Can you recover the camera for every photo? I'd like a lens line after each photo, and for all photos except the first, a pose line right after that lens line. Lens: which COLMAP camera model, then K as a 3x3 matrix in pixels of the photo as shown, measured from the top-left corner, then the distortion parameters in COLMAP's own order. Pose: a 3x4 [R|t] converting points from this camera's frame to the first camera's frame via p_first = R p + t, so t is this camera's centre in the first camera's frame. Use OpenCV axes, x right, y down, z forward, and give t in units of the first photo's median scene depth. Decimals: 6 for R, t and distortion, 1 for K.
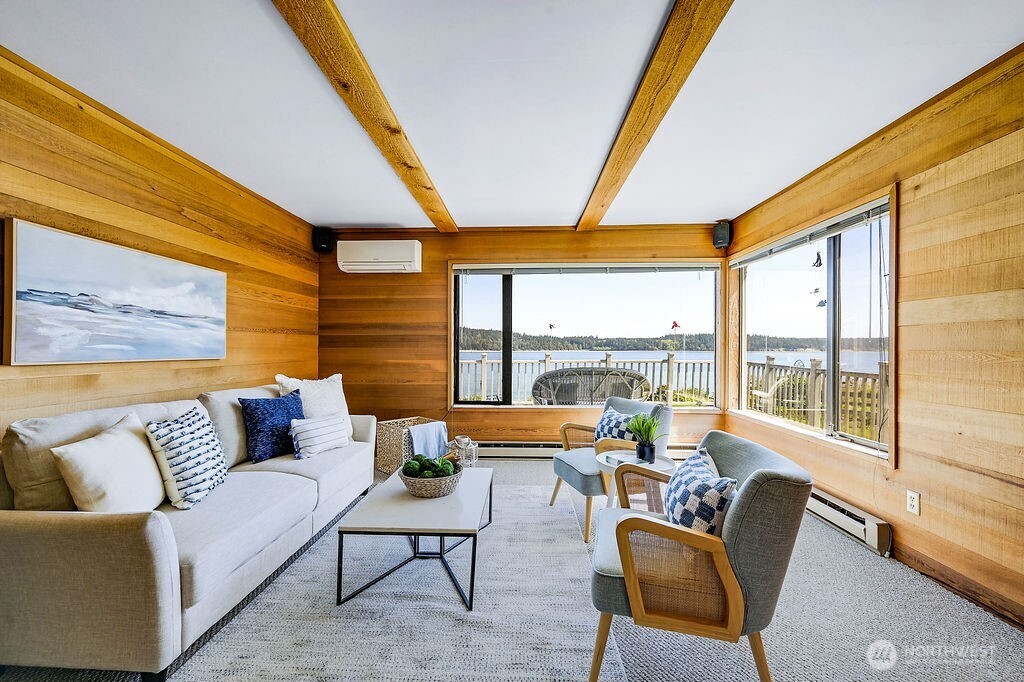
lens RADIAL K [[410.2, 0, 502.5], [0, 410.2, 347.3], [0, 0, 1]] dist [0.000257, -0.000368]
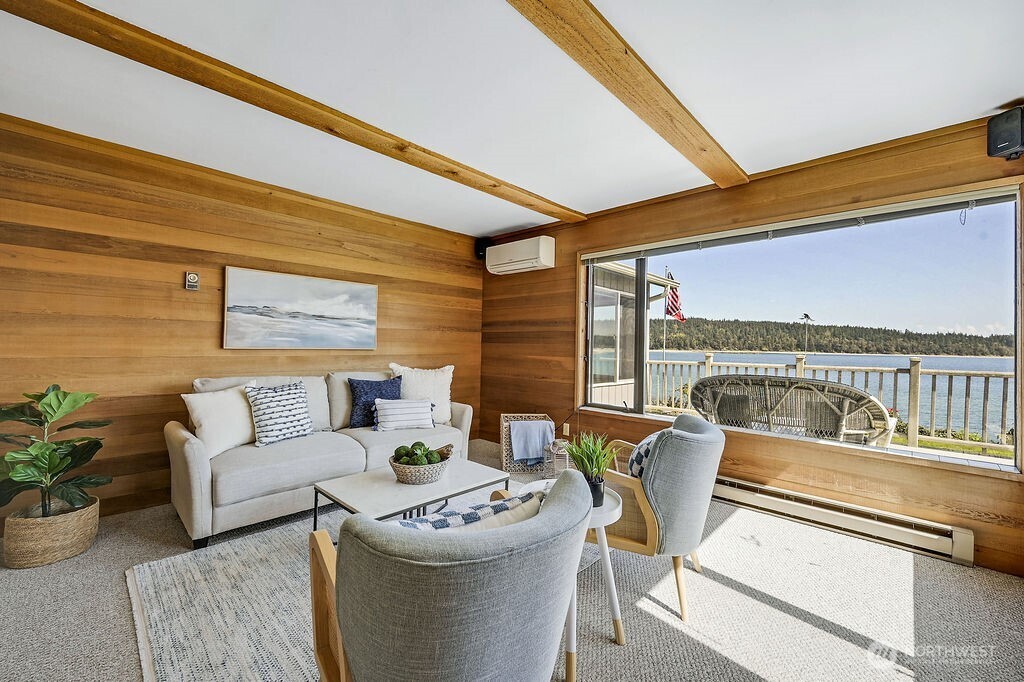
lens RADIAL K [[416.9, 0, 508.4], [0, 416.9, 335.7], [0, 0, 1]] dist [-0.003561, 0.000603]
pose [[0.756395, -0.002917, -0.654109, 0.384855], [-0.014207, 0.999681, -0.020886, 0.003532], [0.653961, 0.025091, 0.756112, 0.185533]]
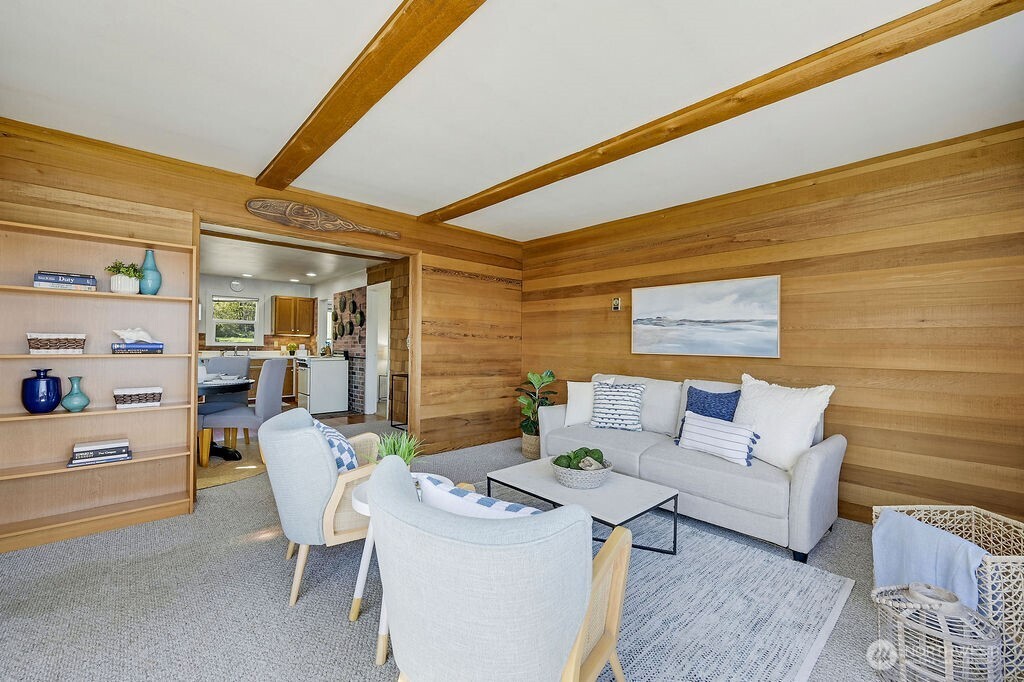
lens RADIAL K [[416.9, 0, 513.7], [0, 416.9, 341.9], [0, 0, 1]] dist [-0.003561, 0.000603]
pose [[-0.698680, -0.013892, -0.715299, 0.387905], [-0.012538, 0.999896, -0.007173, 0.002296], [0.715324, 0.003957, -0.698782, 0.903115]]
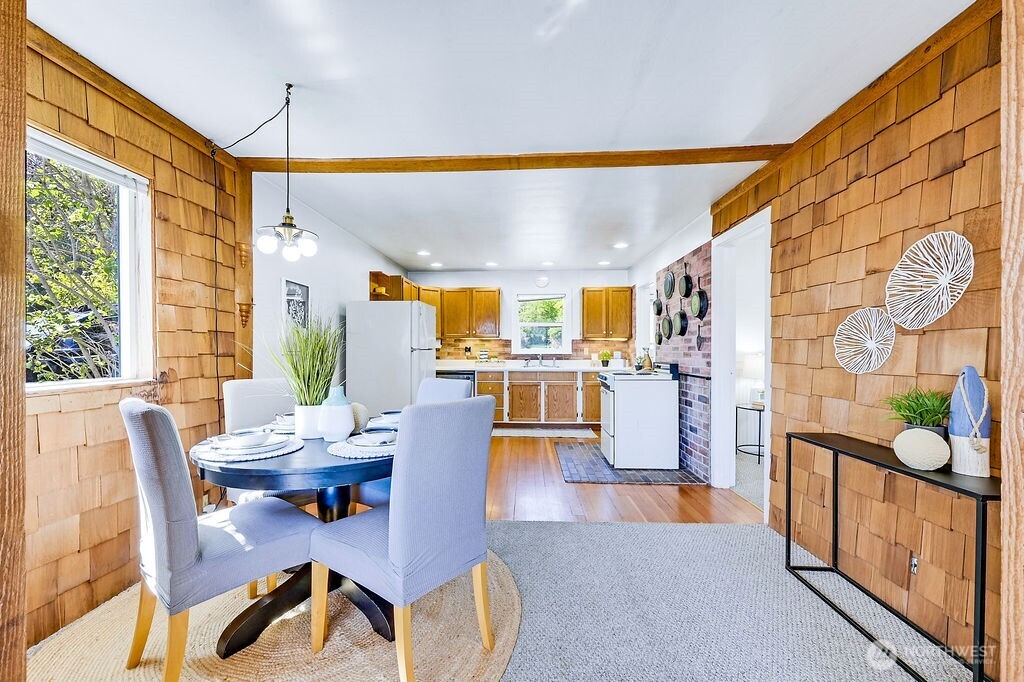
lens RADIAL K [[416.9, 0, 498.6], [0, 416.9, 350.8], [0, 0, 1]] dist [-0.003561, 0.000603]
pose [[-0.999962, -0.000910, 0.008697, 0.033907], [-0.000842, 0.999969, 0.007771, -0.001244], [-0.008703, 0.007763, -0.999932, 0.165307]]
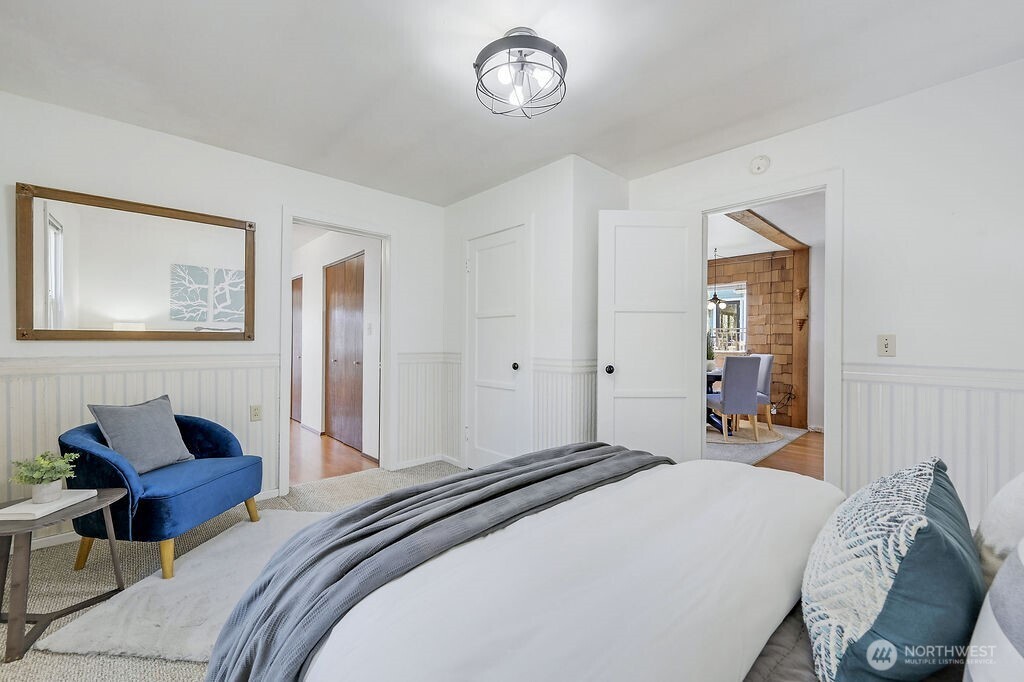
lens RADIAL K [[416.9, 0, 501.6], [0, 416.9, 342.5], [0, 0, 1]] dist [-0.003561, 0.000603]
pose [[0.693258, 0.003850, 0.720679, -1.182389], [-0.007523, 0.999970, 0.001895, 0.008035], [-0.720650, -0.006735, 0.693266, -0.747911]]
